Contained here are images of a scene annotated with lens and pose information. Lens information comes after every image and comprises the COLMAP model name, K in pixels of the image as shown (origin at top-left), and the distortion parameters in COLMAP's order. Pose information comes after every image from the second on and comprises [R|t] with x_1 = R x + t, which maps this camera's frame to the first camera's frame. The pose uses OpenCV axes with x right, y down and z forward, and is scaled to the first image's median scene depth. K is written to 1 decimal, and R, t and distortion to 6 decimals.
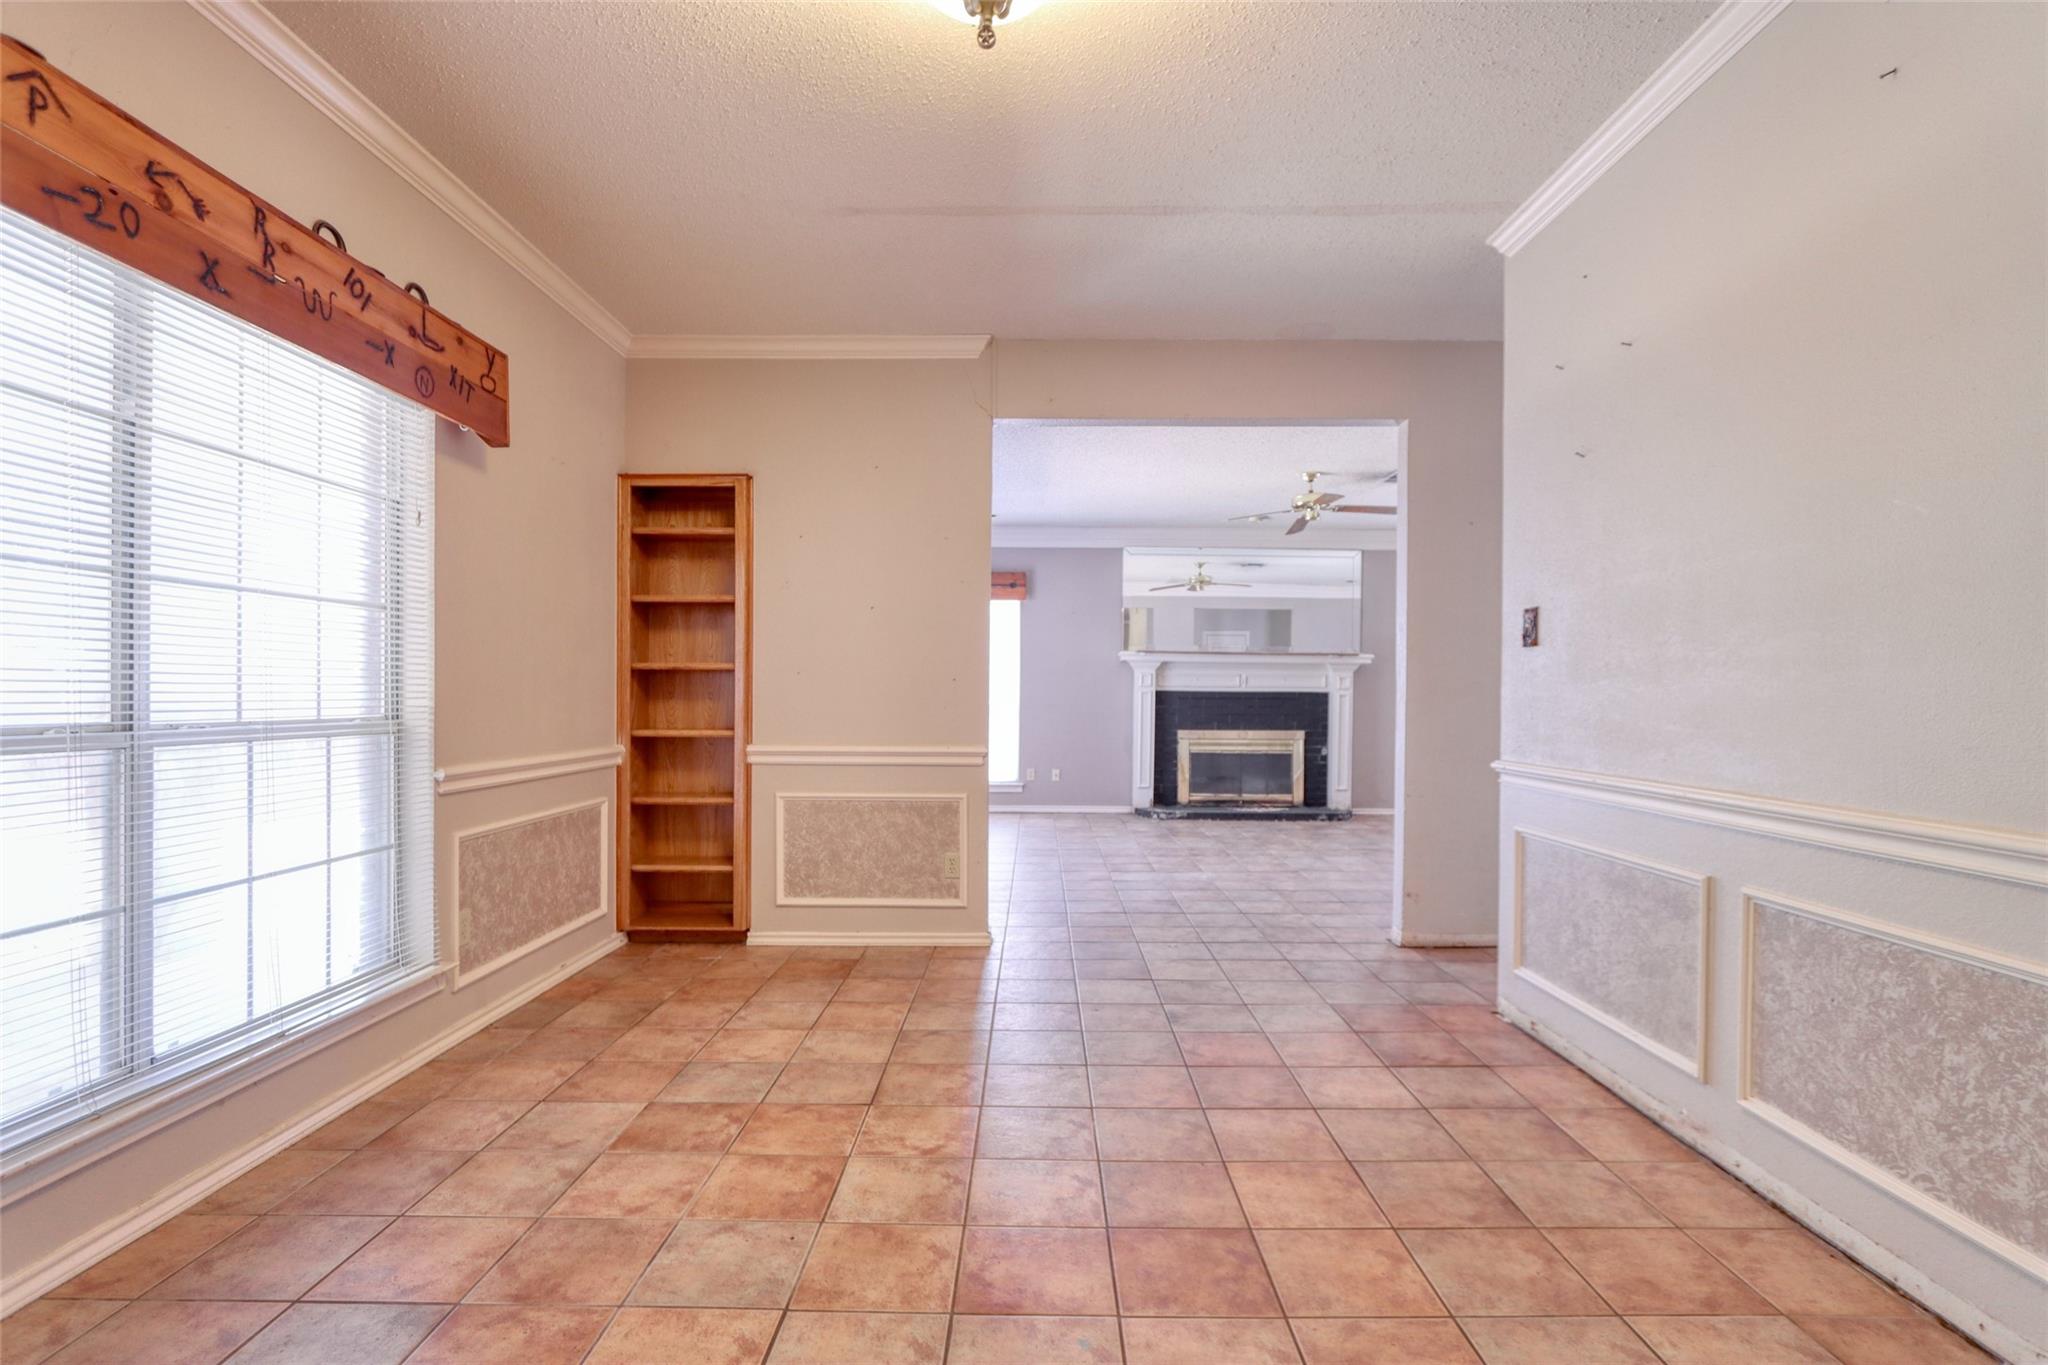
lens RADIAL K [[997.7, 0, 1026.8], [0, 997.7, 698.9], [0, 0, 1]] dist [-0.009053, 0.001488]
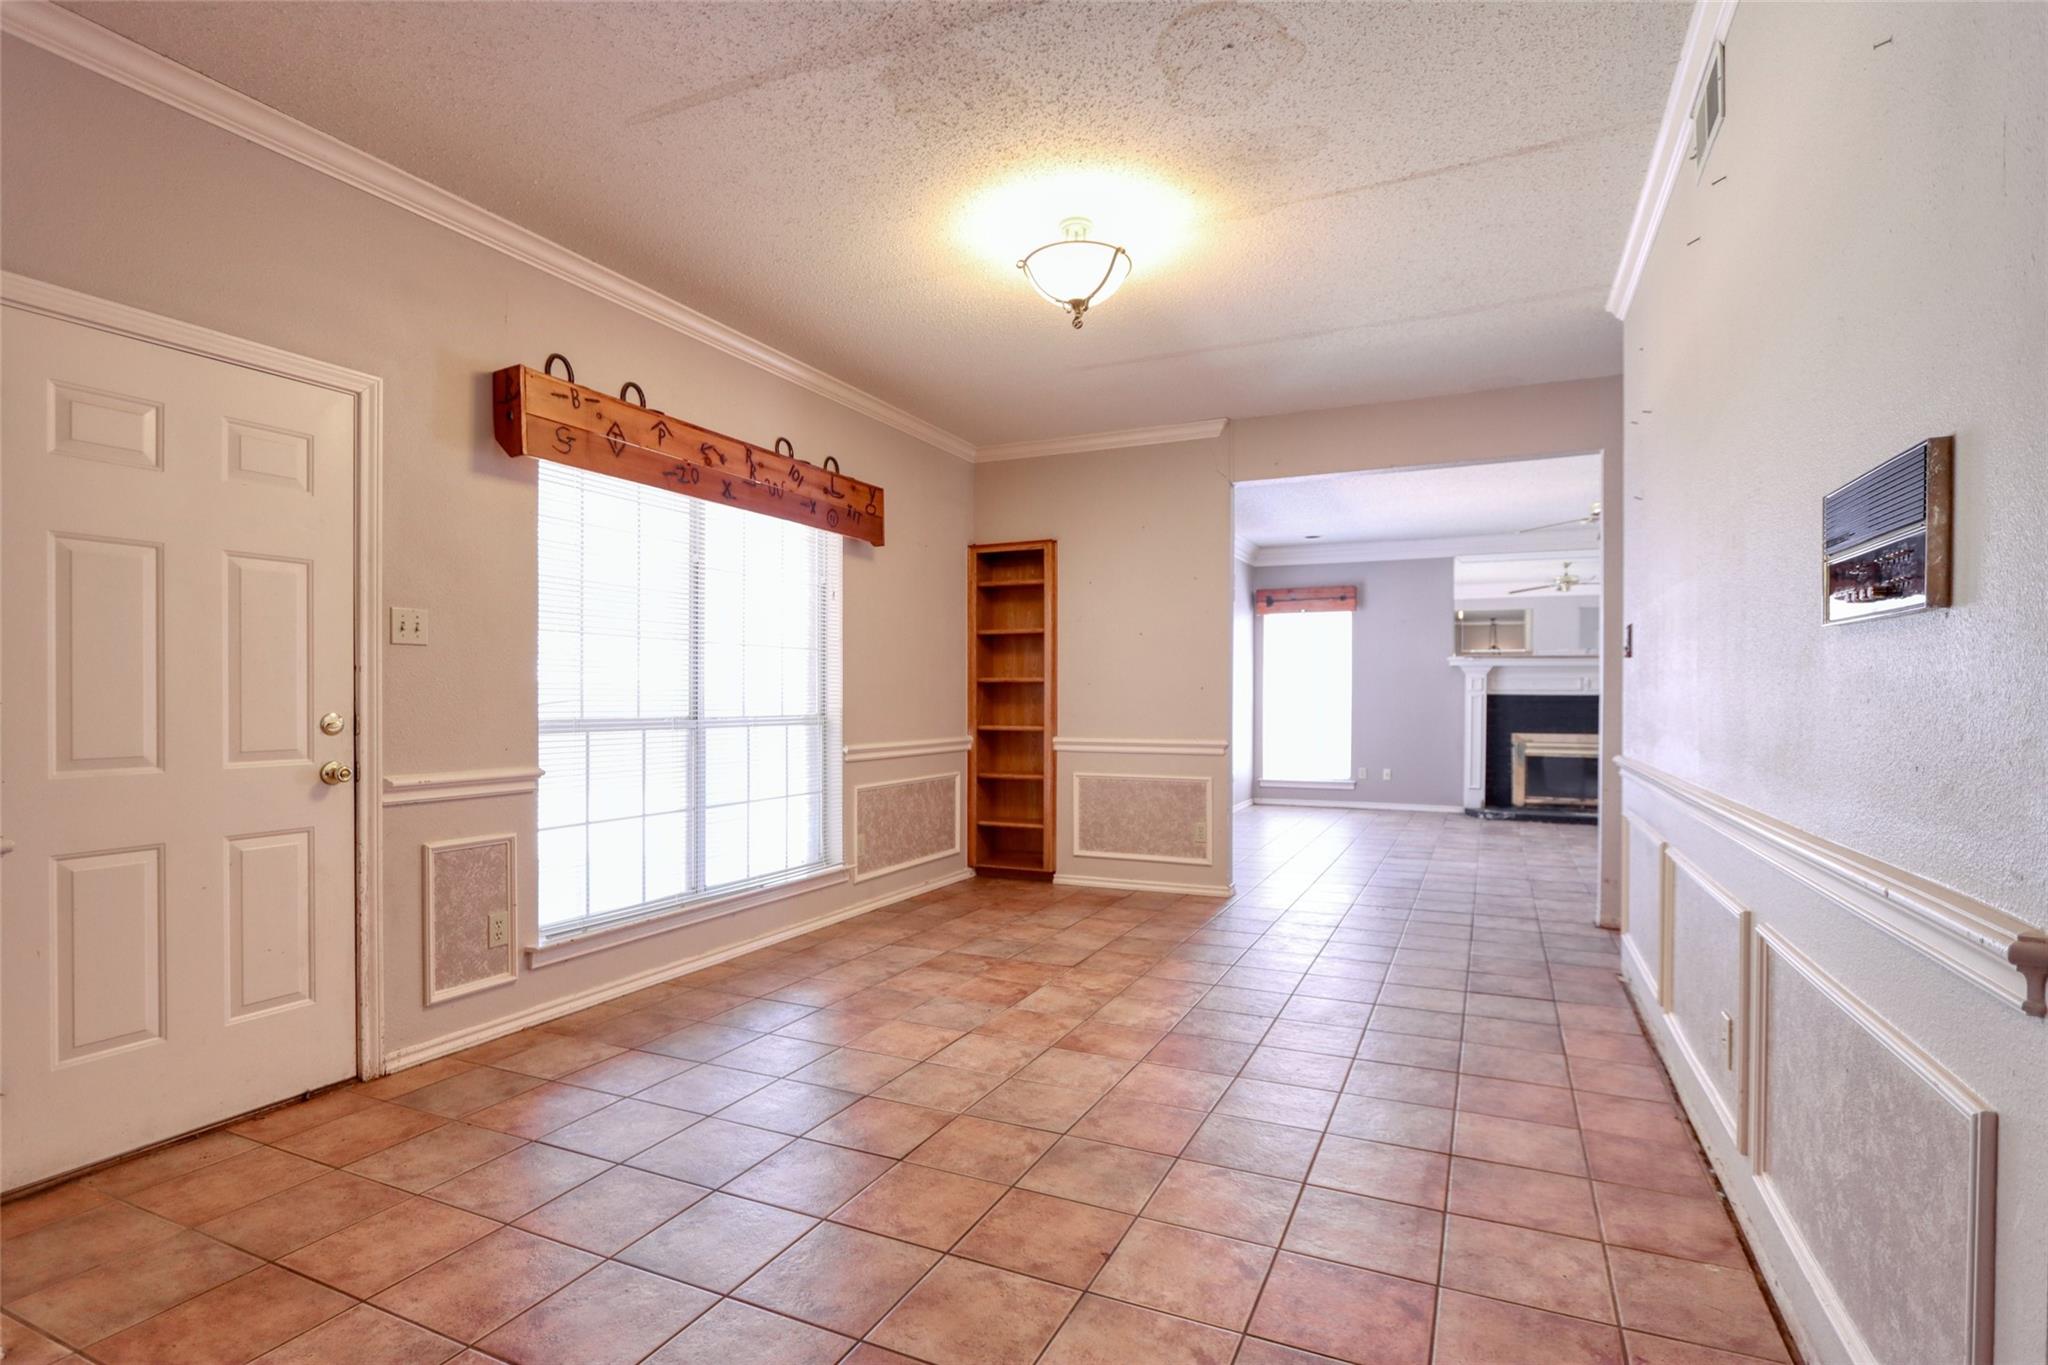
lens RADIAL K [[997.7, 0, 1026.8], [0, 997.7, 698.9], [0, 0, 1]] dist [-0.009053, 0.001488]
pose [[0.910835, -0.003086, -0.412760, 0.335220], [0.001505, 0.999990, -0.004154, -0.000542], [0.412769, 0.003162, 0.910830, -0.350174]]
